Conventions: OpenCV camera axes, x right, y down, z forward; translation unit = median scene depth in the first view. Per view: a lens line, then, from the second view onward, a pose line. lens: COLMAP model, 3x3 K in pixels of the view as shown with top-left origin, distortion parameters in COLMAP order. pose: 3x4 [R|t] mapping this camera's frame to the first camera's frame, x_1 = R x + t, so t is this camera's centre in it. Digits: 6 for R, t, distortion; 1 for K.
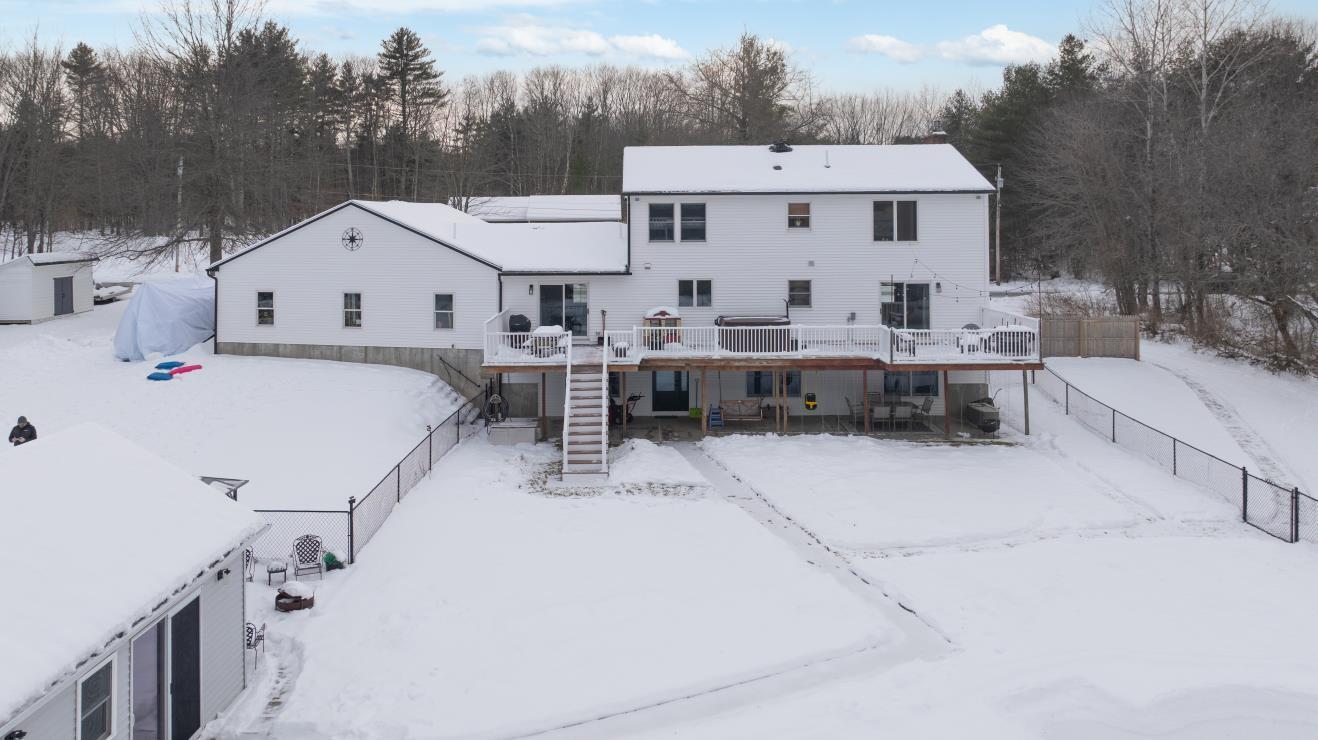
lens RADIAL K [[1057.2, 0, 659.3], [0, 1057.2, 368.6], [0, 0, 1]] dist [-0.011773, -0.008954]
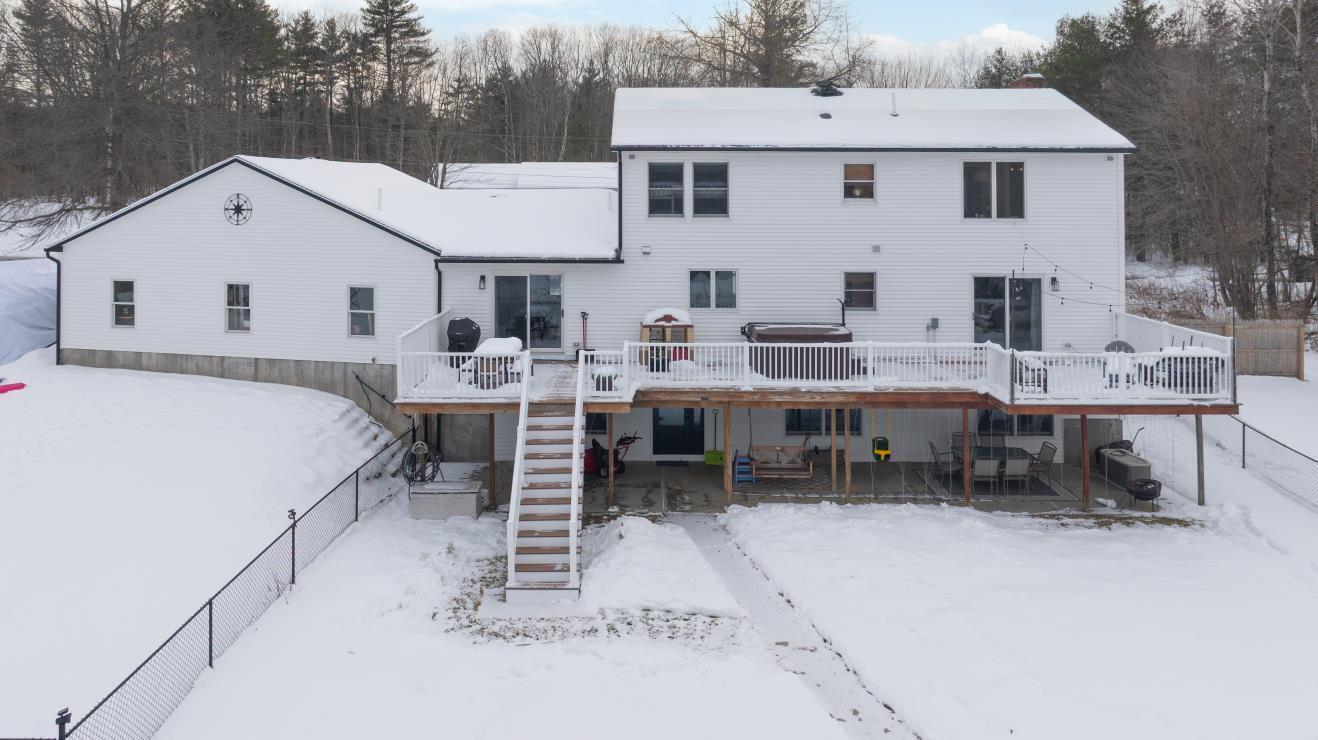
lens RADIAL K [[848.5, 0, 712.4], [0, 848.5, 323.2], [0, 0, 1]] dist [-0.009490, -0.001216]
pose [[0.998451, 0.000964, 0.055638, 0.001594], [-0.001523, 0.999949, 0.010013, -0.054075], [-0.055625, -0.010082, 0.998401, 0.428375]]
